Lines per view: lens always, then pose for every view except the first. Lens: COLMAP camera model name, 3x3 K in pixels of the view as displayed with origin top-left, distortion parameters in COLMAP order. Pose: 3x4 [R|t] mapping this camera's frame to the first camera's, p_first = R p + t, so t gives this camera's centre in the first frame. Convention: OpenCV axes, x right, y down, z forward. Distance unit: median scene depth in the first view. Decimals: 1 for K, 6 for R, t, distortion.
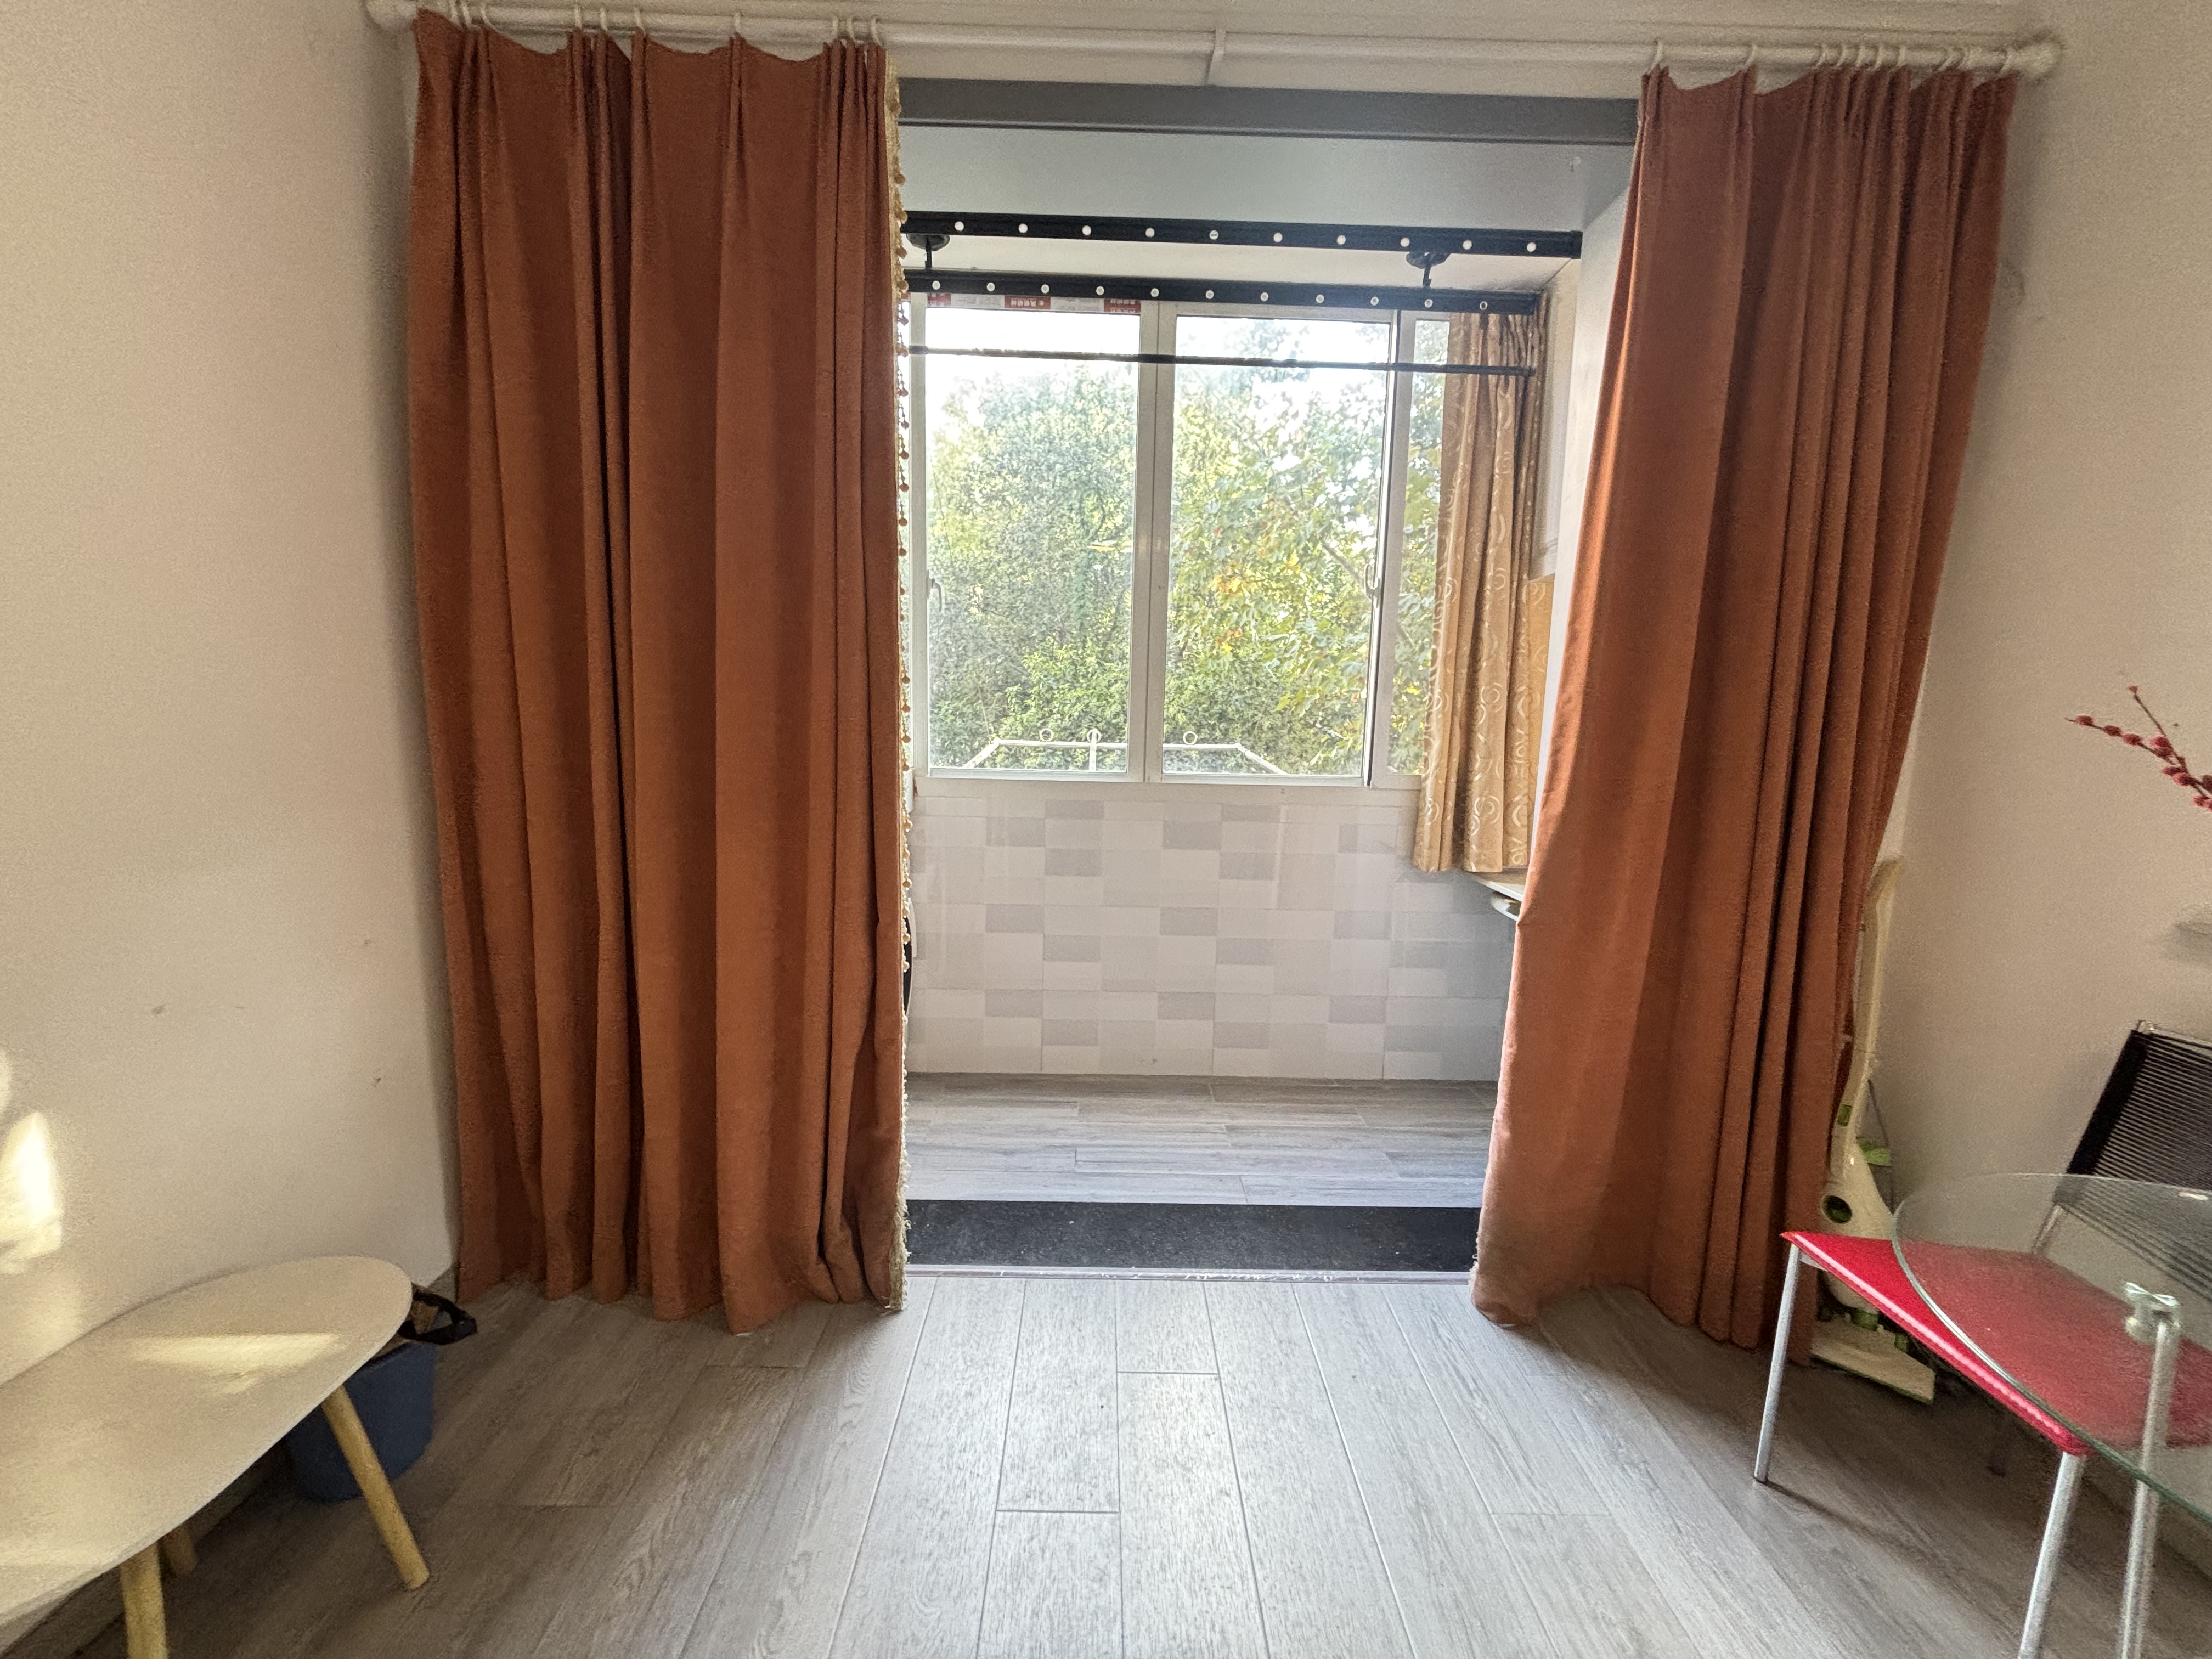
lens RADIAL K [[889.2, 0, 1110.3], [0, 889.2, 819.9], [0, 0, 1]] dist [0.002008, 0.000770]
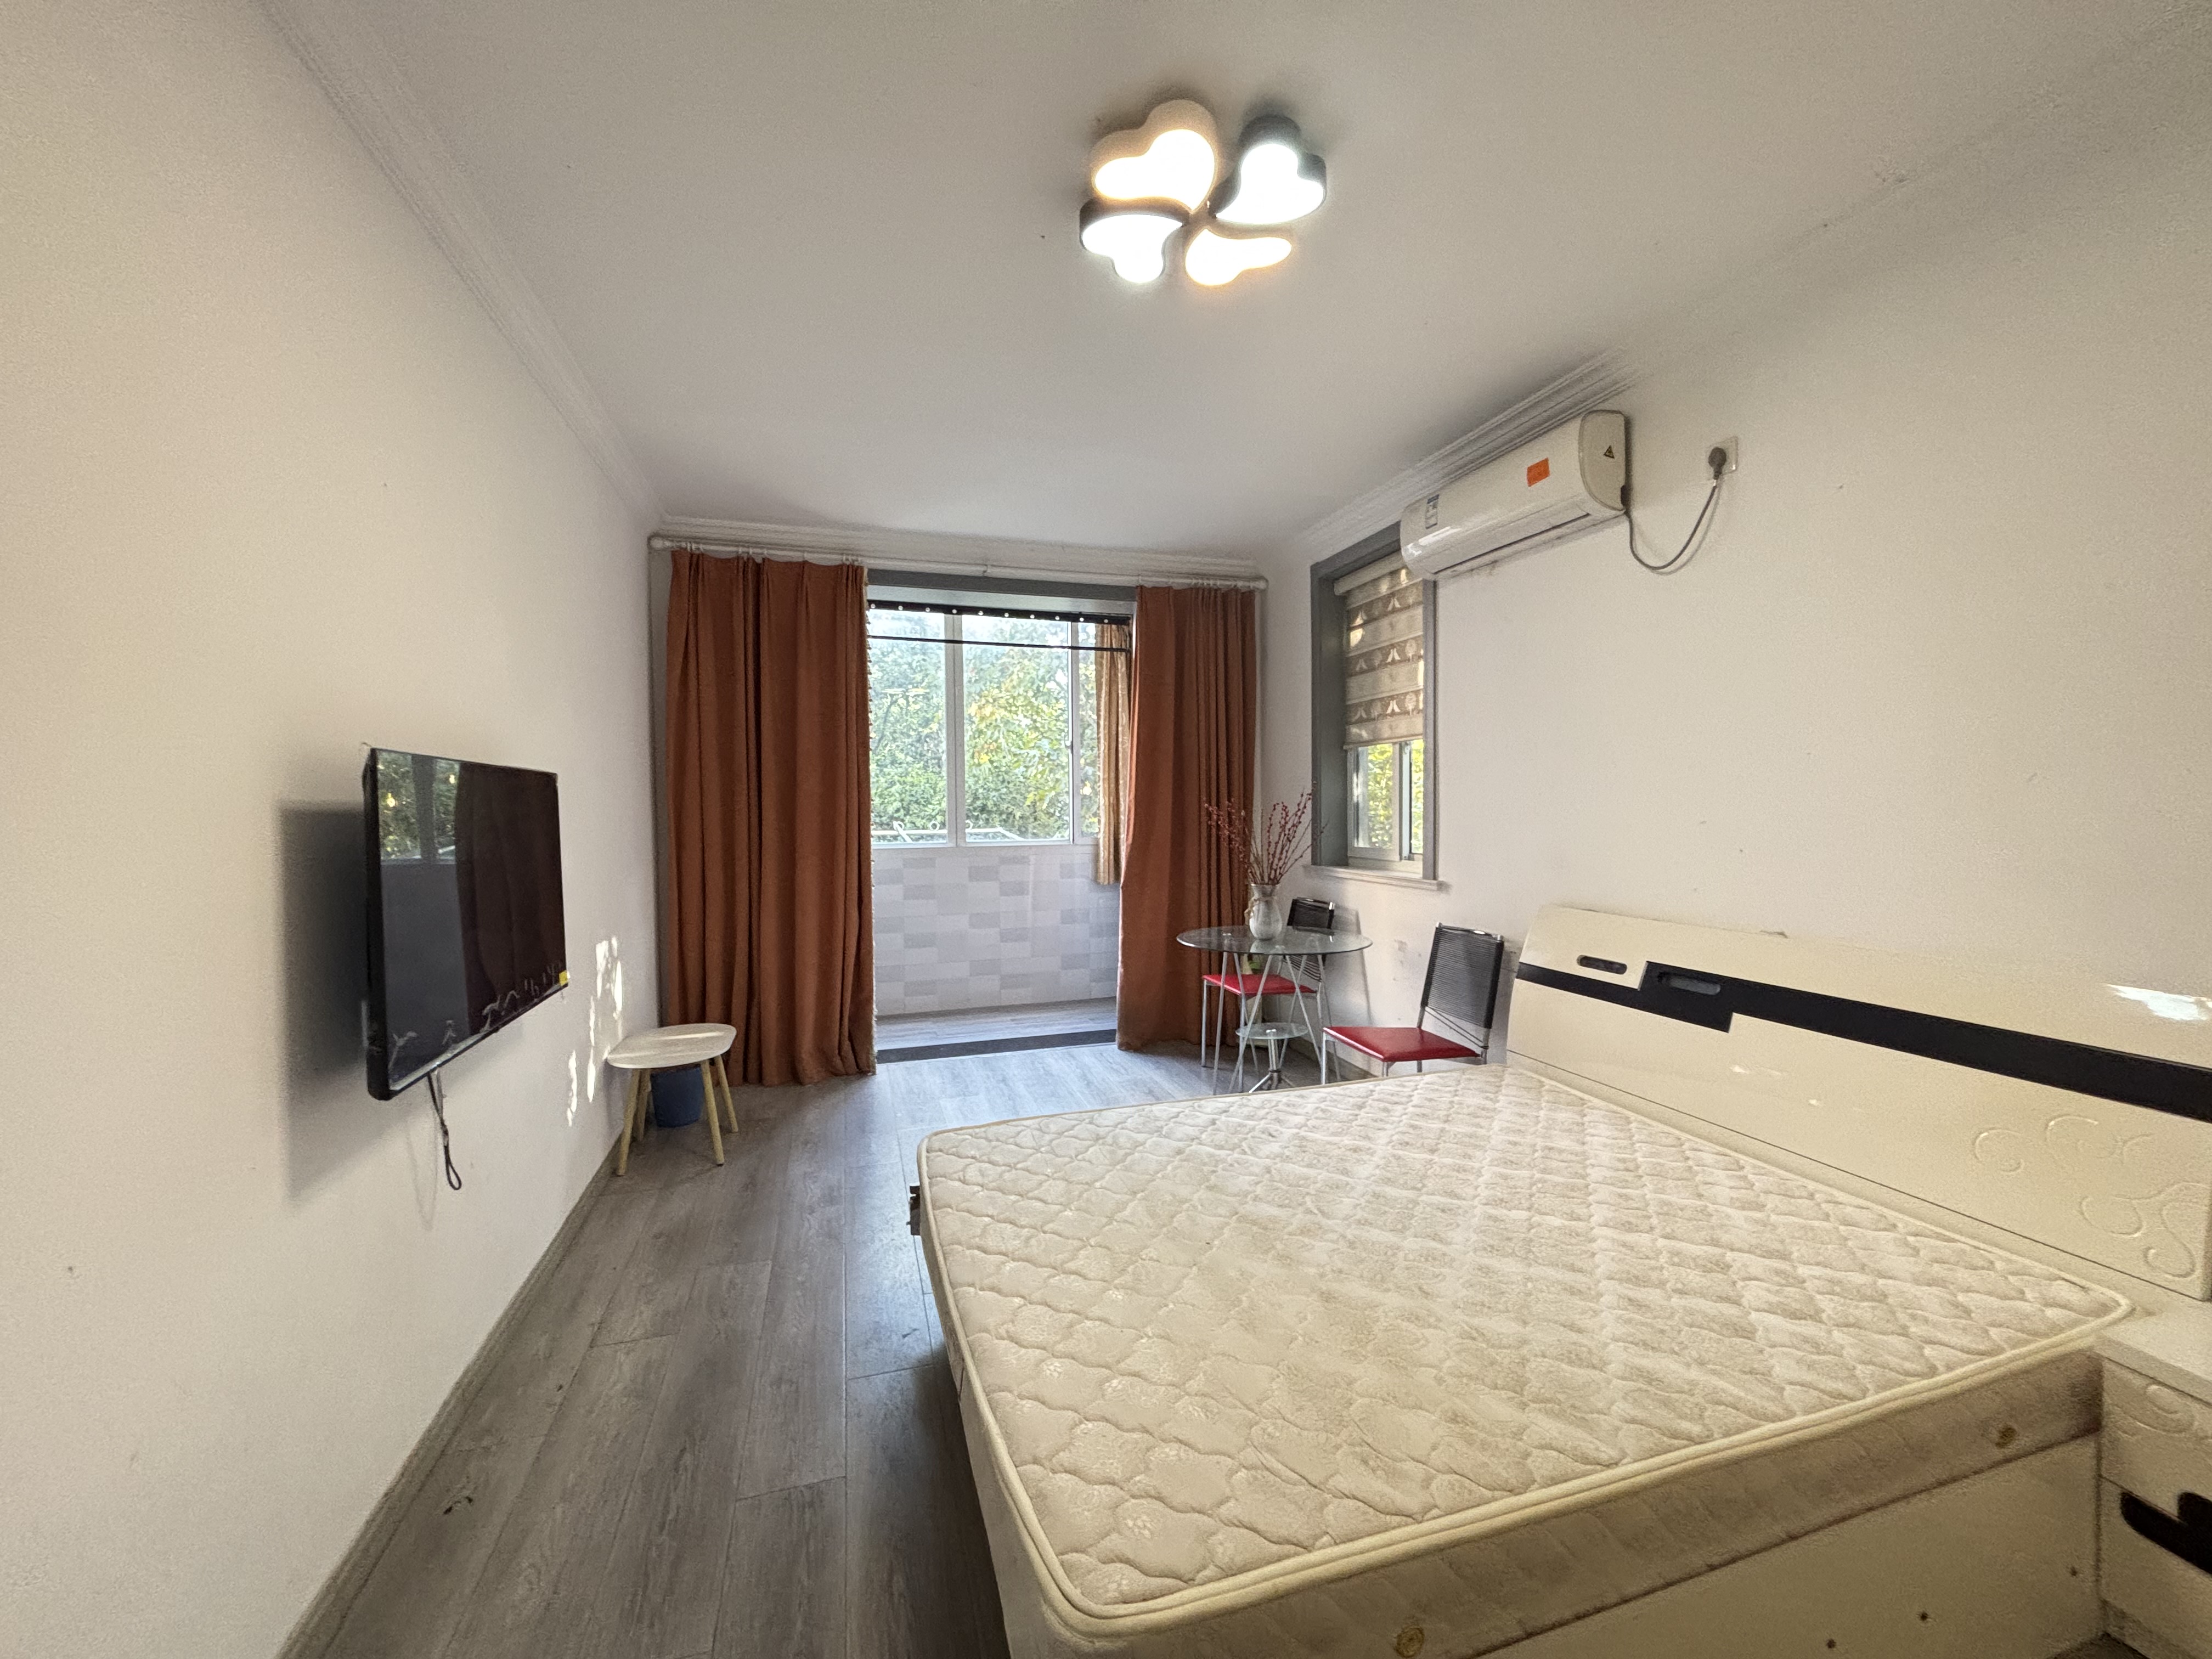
lens RADIAL K [[889.2, 0, 1110.3], [0, 889.2, 819.9], [0, 0, 1]] dist [0.002008, 0.000770]
pose [[0.960594, -0.037175, 0.275460, -0.179706], [0.065042, 0.993565, -0.092729, 0.104187], [-0.270240, 0.106991, 0.956830, -0.952833]]
